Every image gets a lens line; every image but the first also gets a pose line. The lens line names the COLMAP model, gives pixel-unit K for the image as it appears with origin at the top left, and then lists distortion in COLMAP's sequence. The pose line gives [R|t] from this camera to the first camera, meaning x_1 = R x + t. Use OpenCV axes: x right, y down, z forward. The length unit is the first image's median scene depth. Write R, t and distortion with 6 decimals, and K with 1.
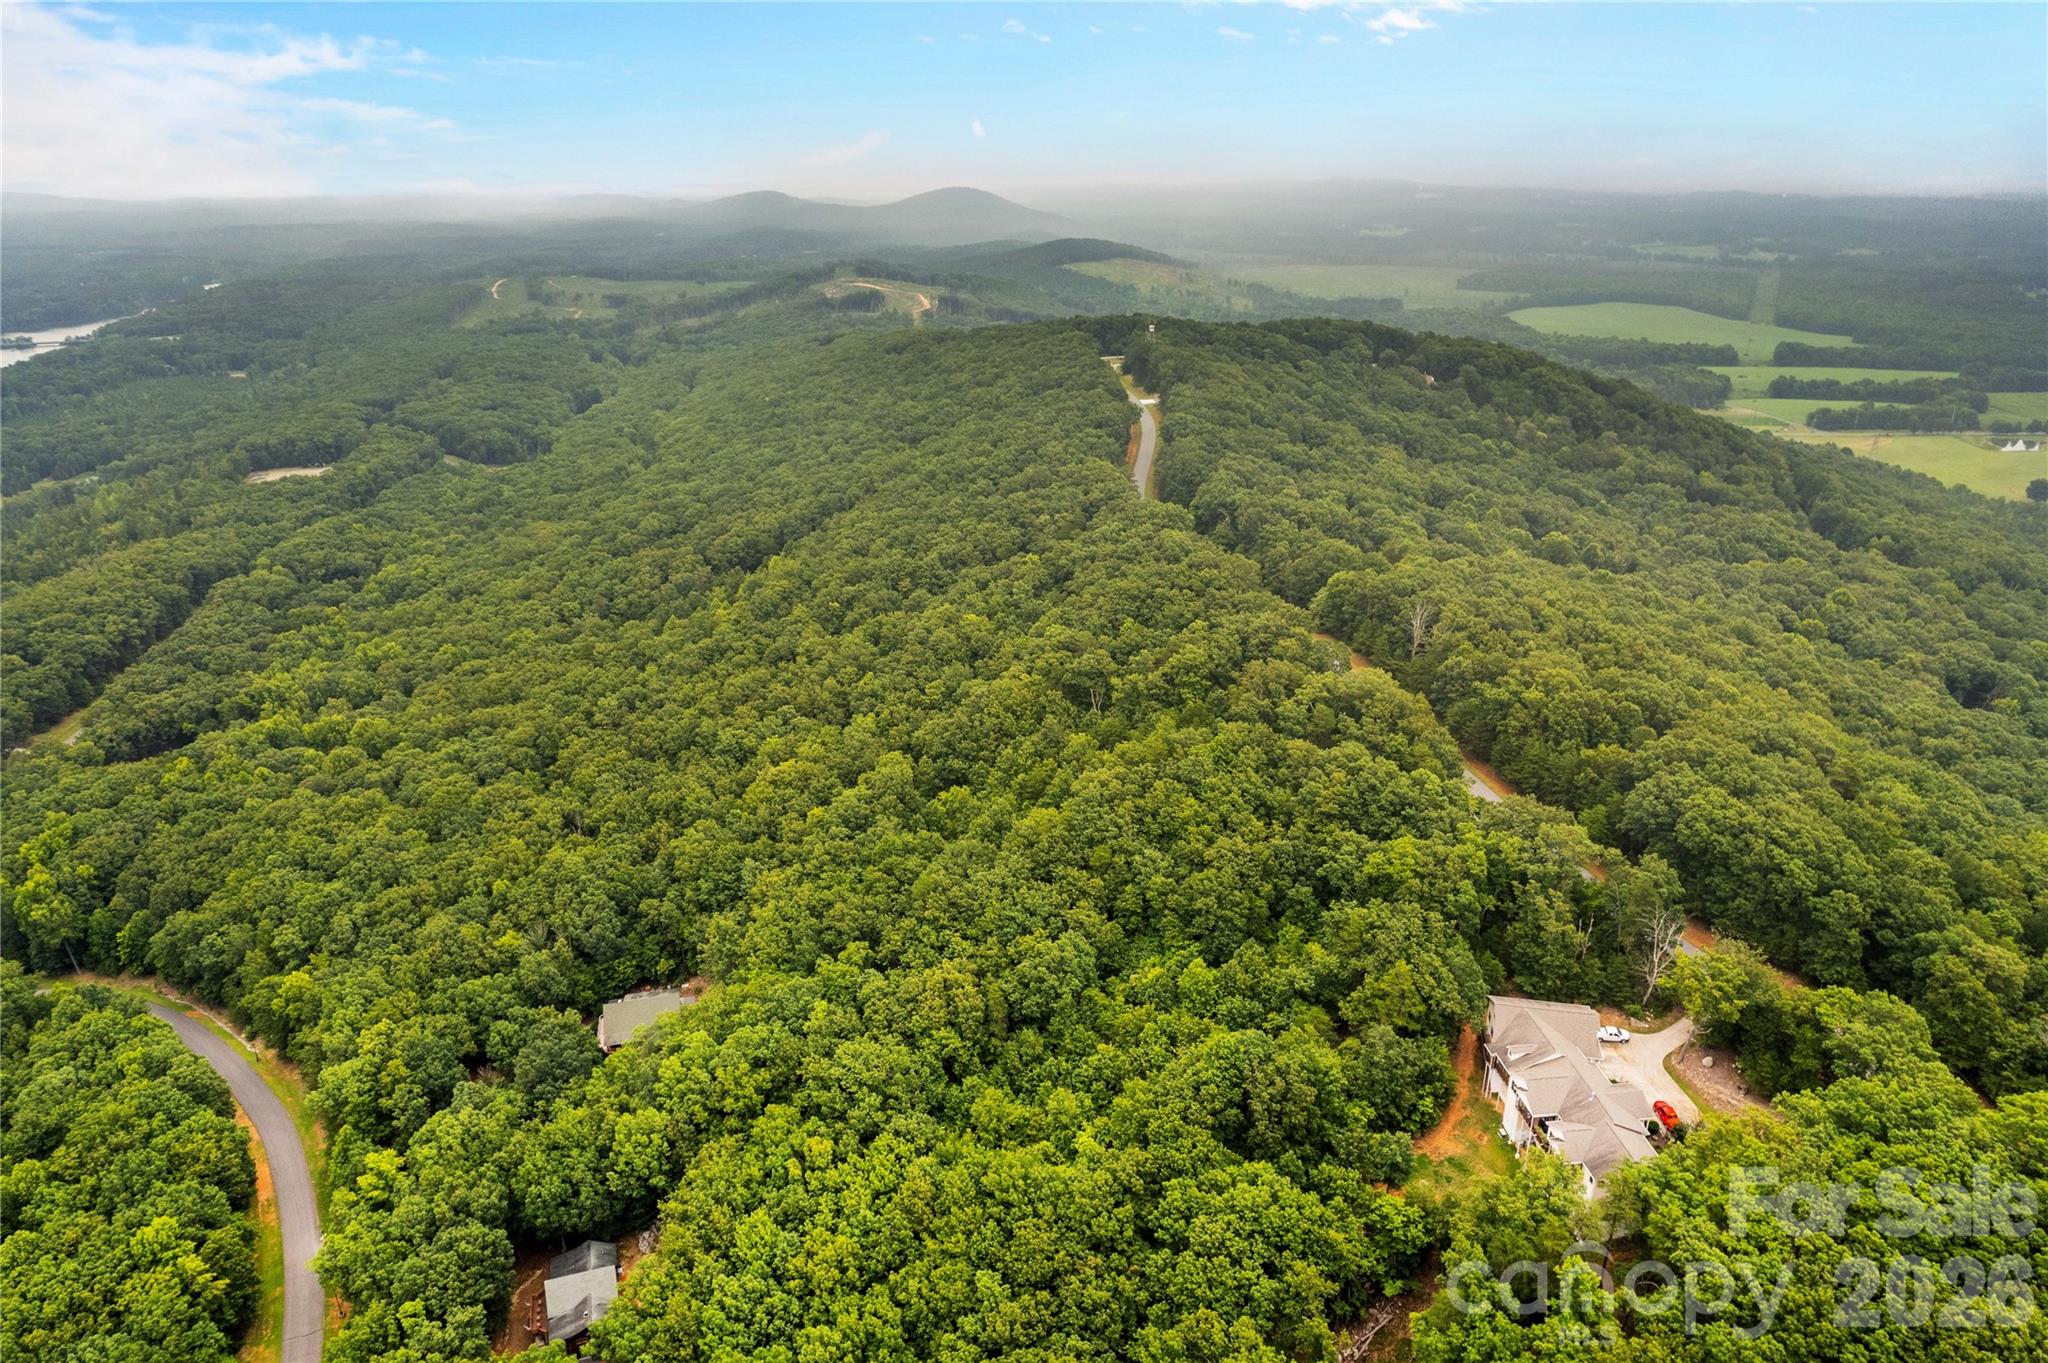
lens RADIAL K [[1307.4, 0, 1020.9], [0, 1307.4, 678.5], [0, 0, 1]] dist [-0.076763, 0.067260]
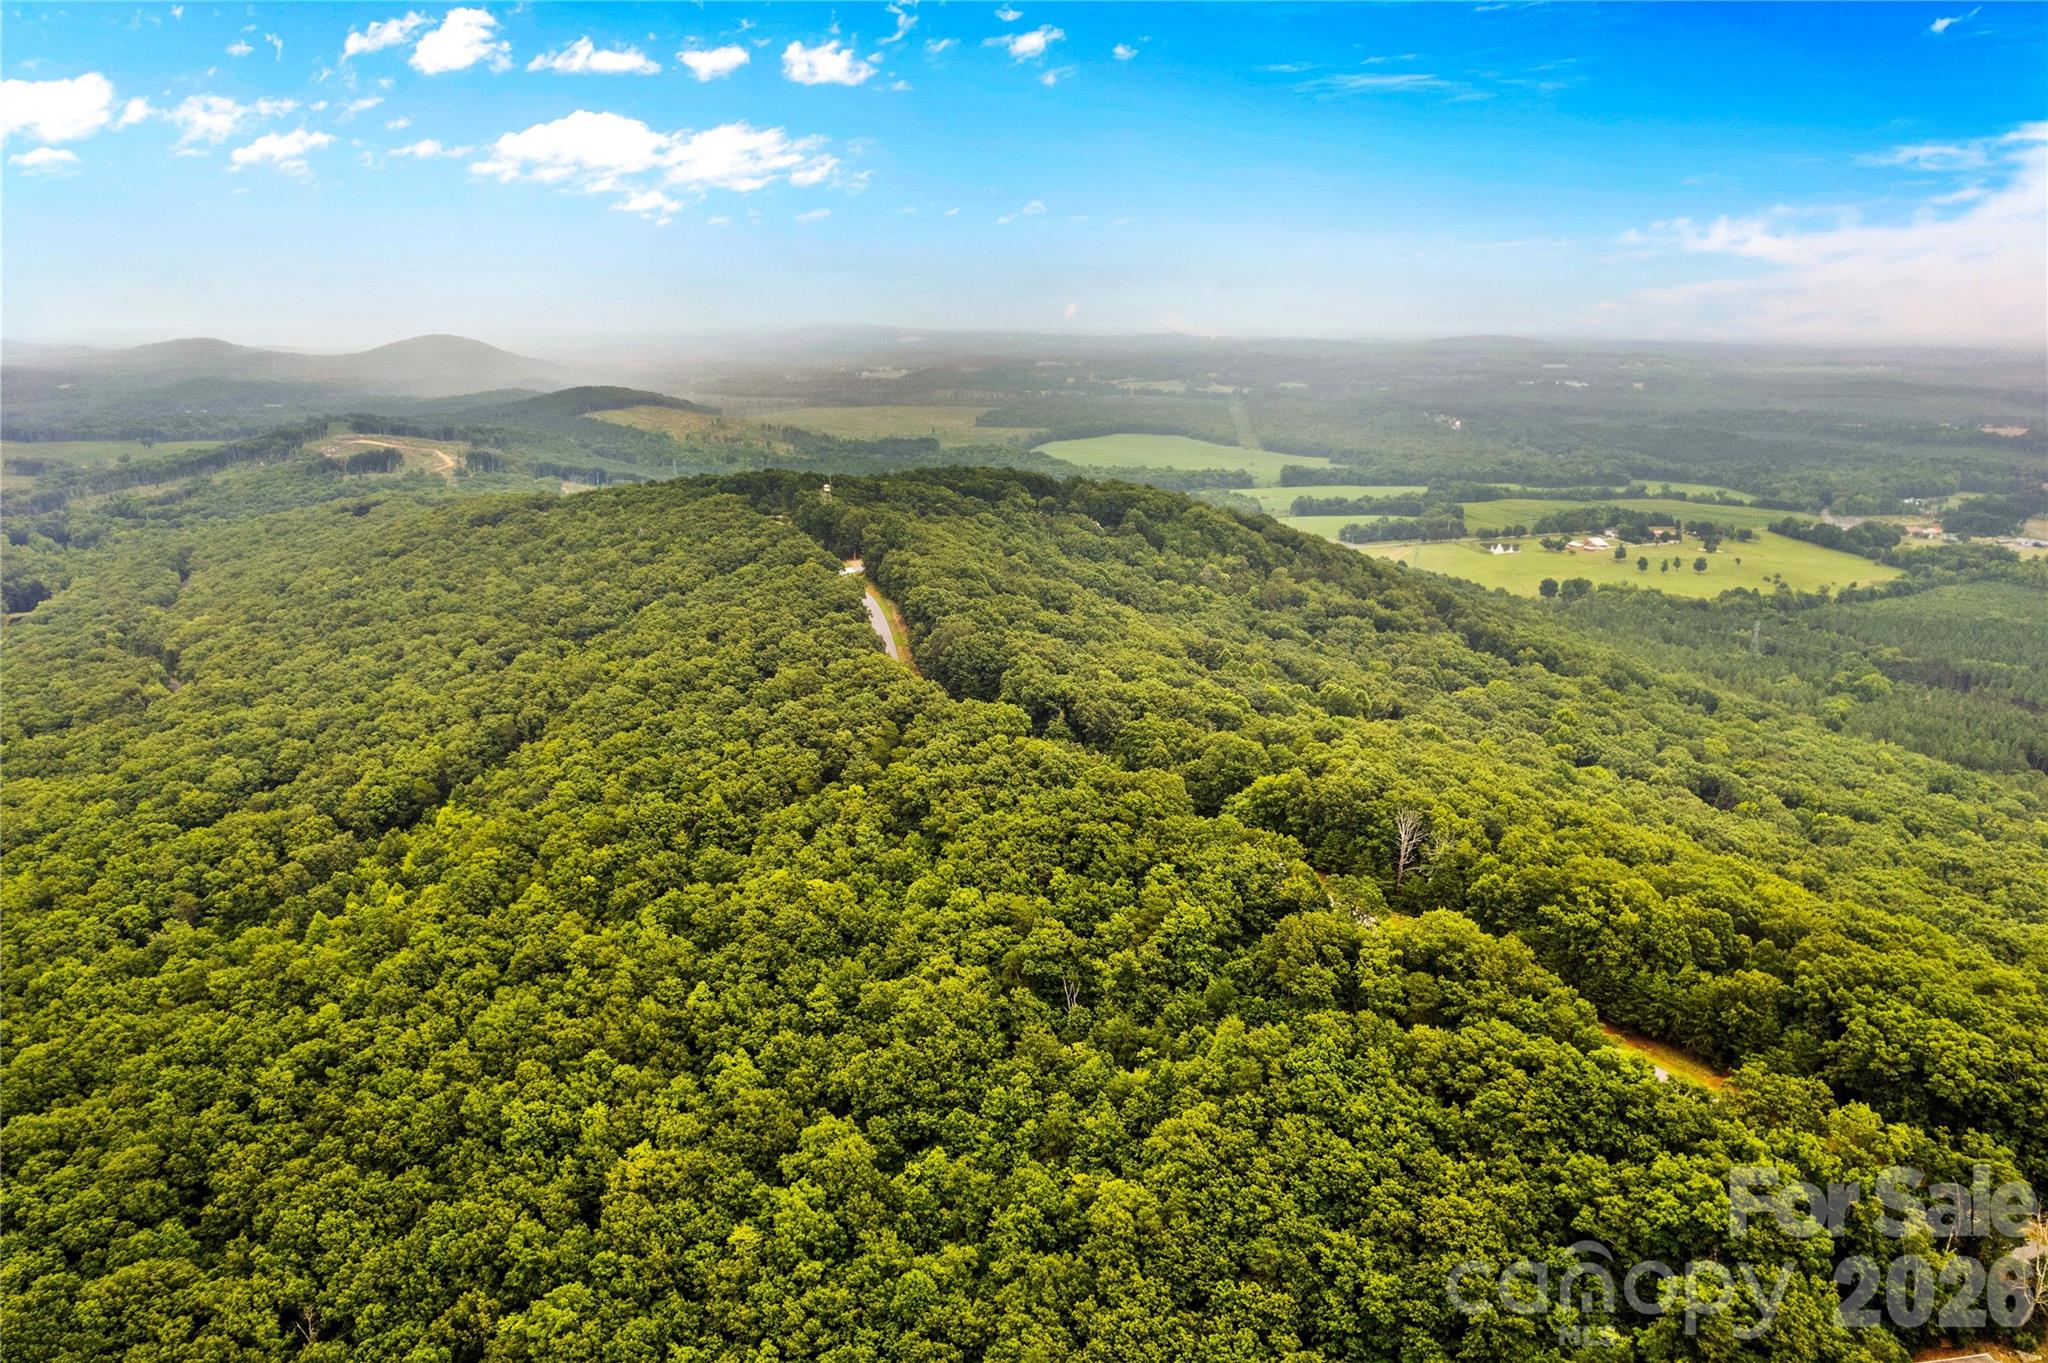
lens RADIAL K [[1307.4, 0, 1020.9], [0, 1307.4, 678.5], [0, 0, 1]] dist [-0.076763, 0.067260]
pose [[0.928266, -0.090364, 0.360771, -0.143990], [0.126772, 0.988820, -0.078512, -0.068058], [-0.349643, 0.118616, 0.929344, 0.175962]]
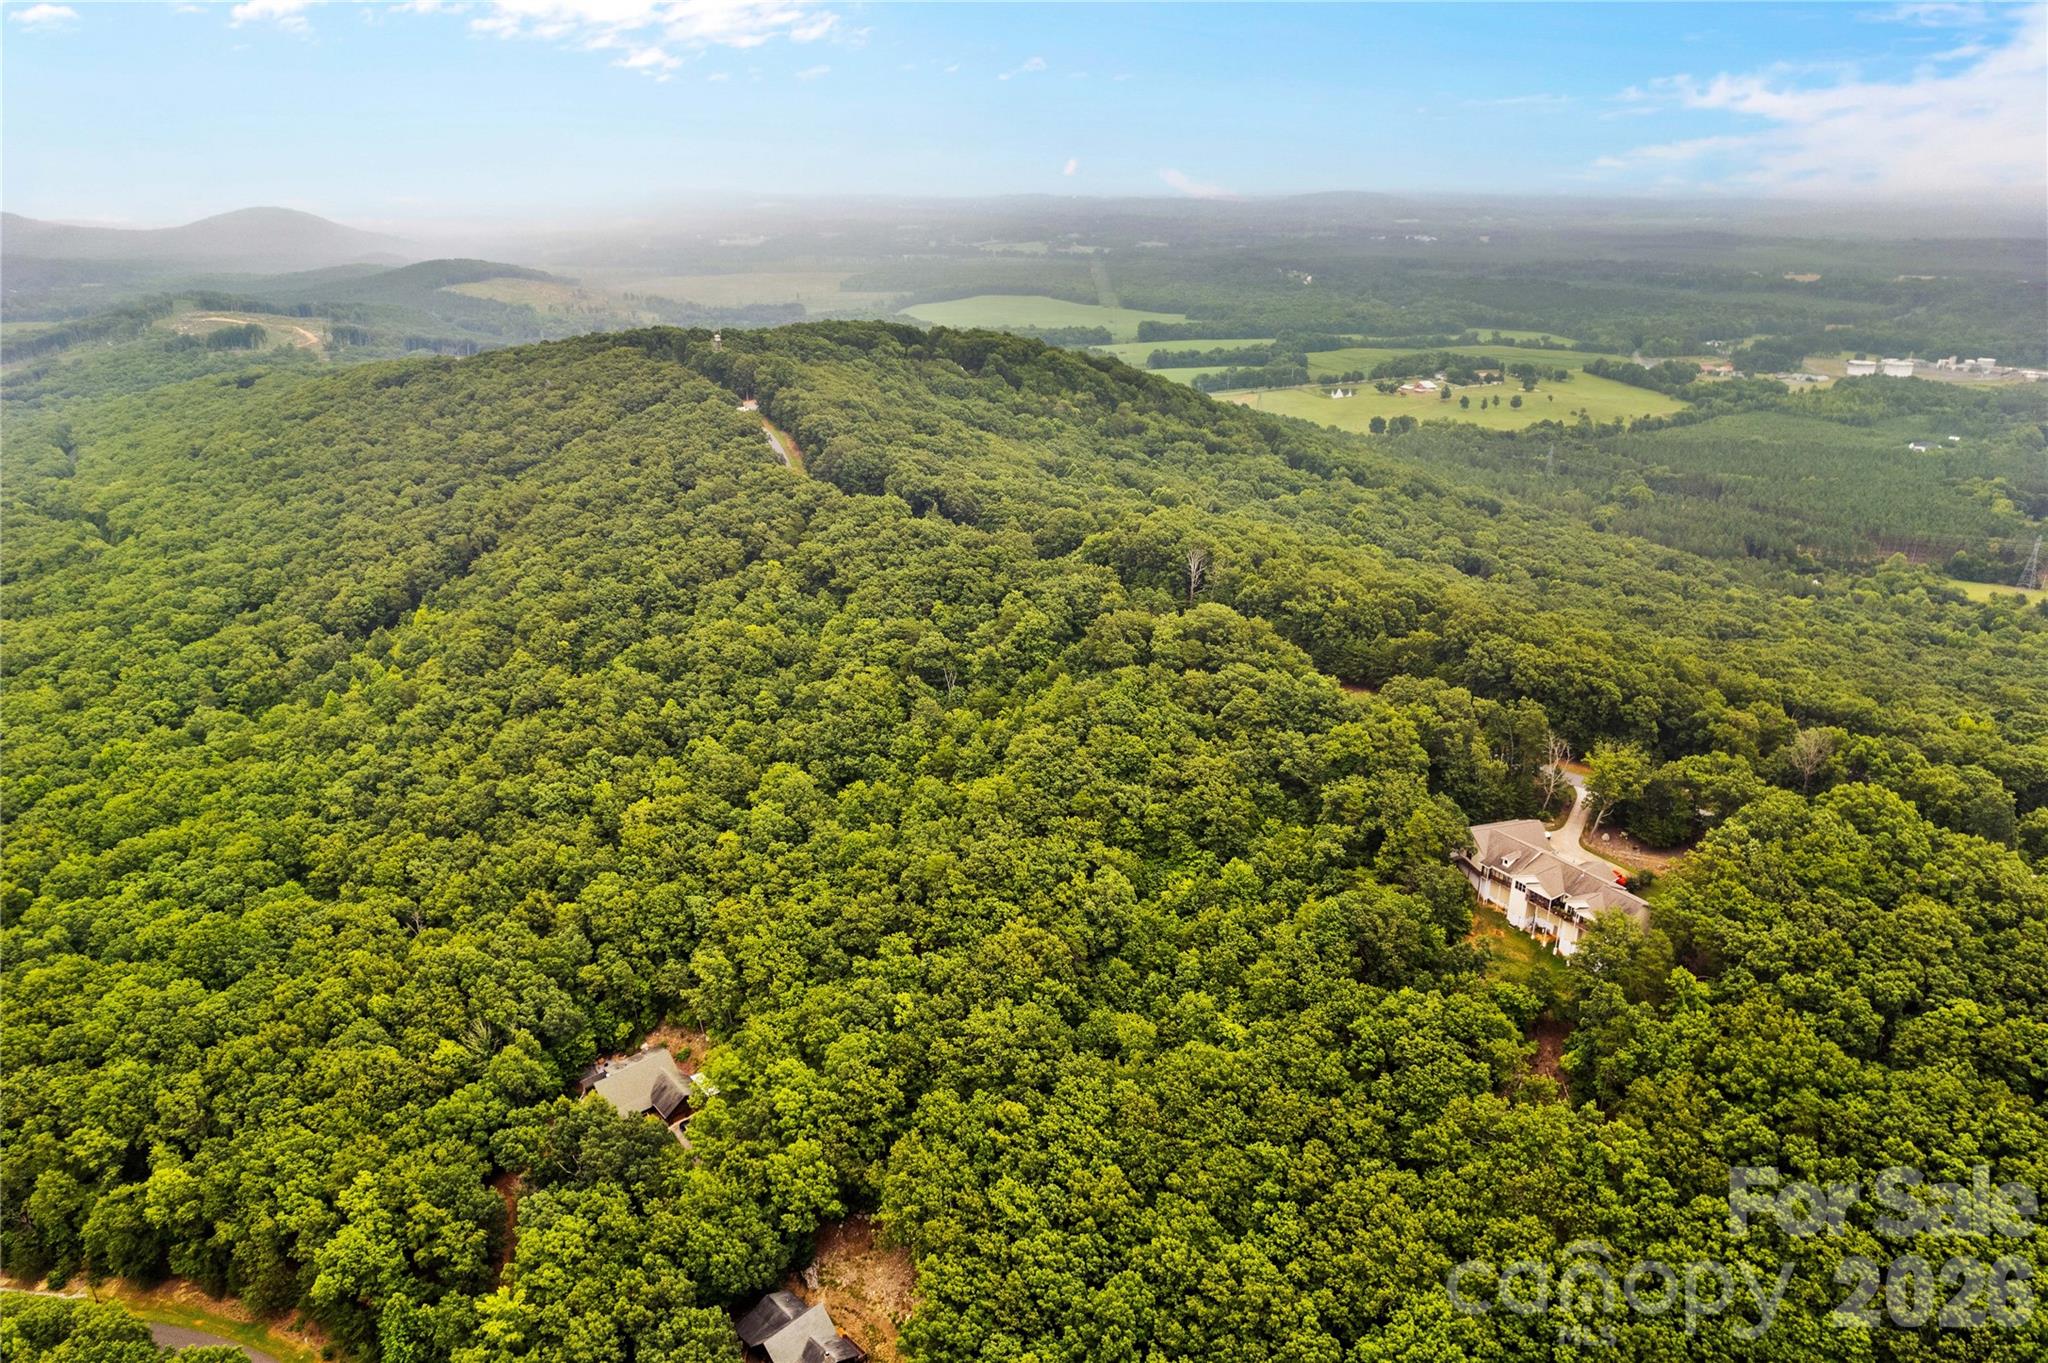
lens RADIAL K [[1307.4, 0, 1020.9], [0, 1307.4, 678.5], [0, 0, 1]] dist [-0.076763, 0.067260]
pose [[0.885516, -0.167975, 0.433181, -0.219187], [0.171270, 0.984713, 0.031729, -0.004219], [-0.431889, 0.046095, 0.900748, 0.017432]]
